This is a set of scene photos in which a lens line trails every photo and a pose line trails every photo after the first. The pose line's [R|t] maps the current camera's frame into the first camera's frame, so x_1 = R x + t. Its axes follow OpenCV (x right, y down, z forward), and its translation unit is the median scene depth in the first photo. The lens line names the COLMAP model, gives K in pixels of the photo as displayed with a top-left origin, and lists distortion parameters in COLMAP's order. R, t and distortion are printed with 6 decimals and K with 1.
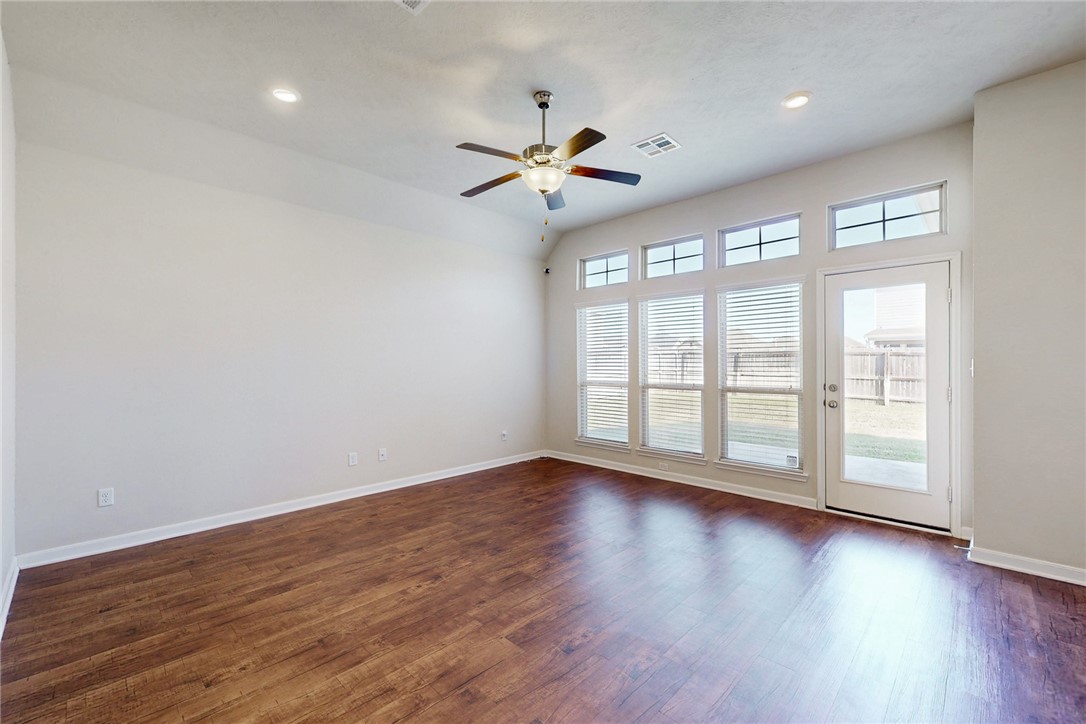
lens RADIAL K [[425.3, 0, 539.4], [0, 425.3, 362.5], [0, 0, 1]] dist [-0.000482, -0.000163]
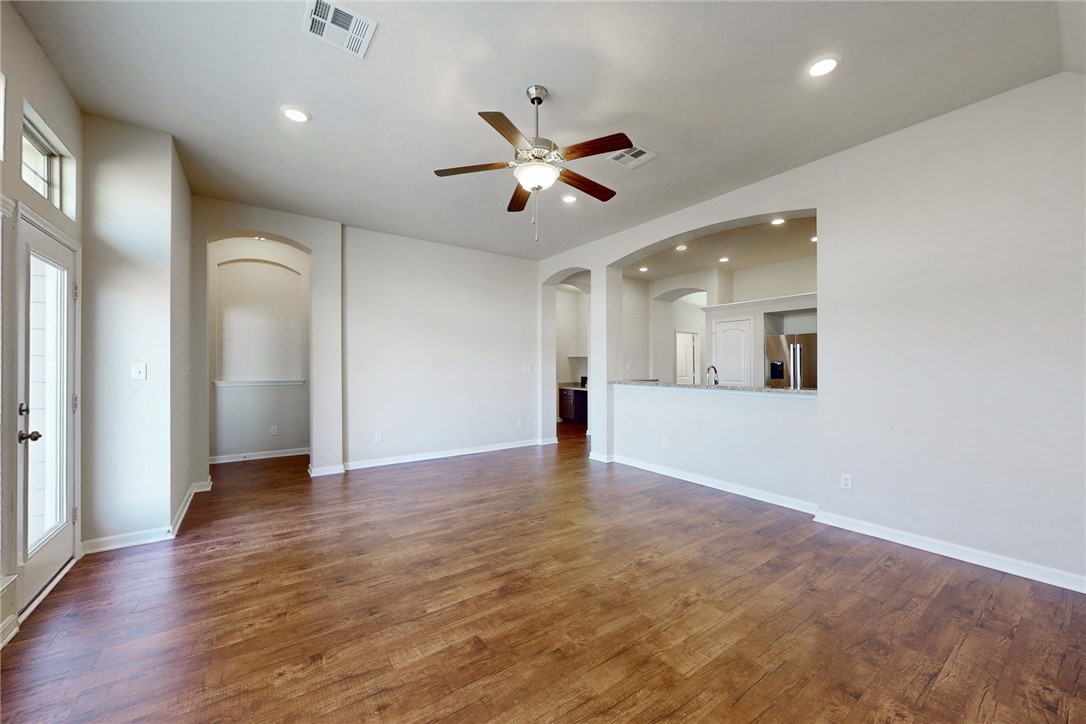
lens RADIAL K [[425.3, 0, 539.4], [0, 425.3, 362.5], [0, 0, 1]] dist [-0.000482, -0.000163]
pose [[-0.984560, 0.002879, 0.175025, -0.109477], [0.002033, 0.999985, -0.005016, -0.001427], [-0.175036, -0.004583, -0.984551, 1.286276]]
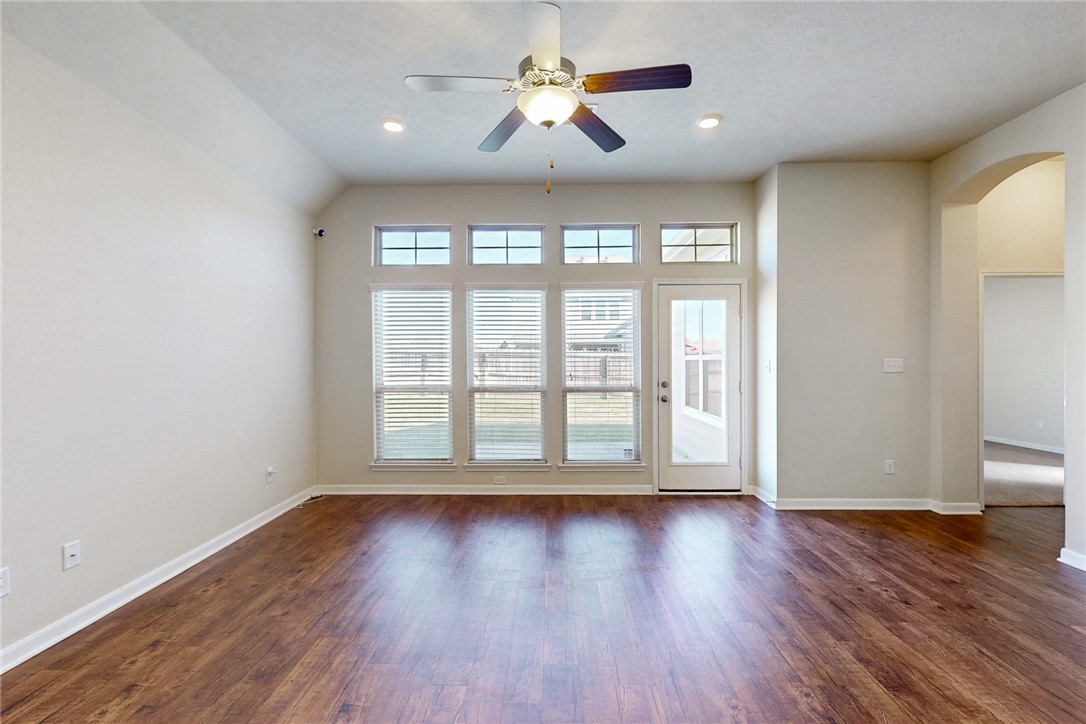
lens RADIAL K [[449.9, 0, 524.9], [0, 449.9, 364.5], [0, 0, 1]] dist [-0.018858, -0.000139]
pose [[0.743277, -0.001047, 0.668983, -0.342602], [-0.001501, 0.999994, 0.003233, 0.002471], [-0.668983, -0.003408, 0.743270, 0.316732]]
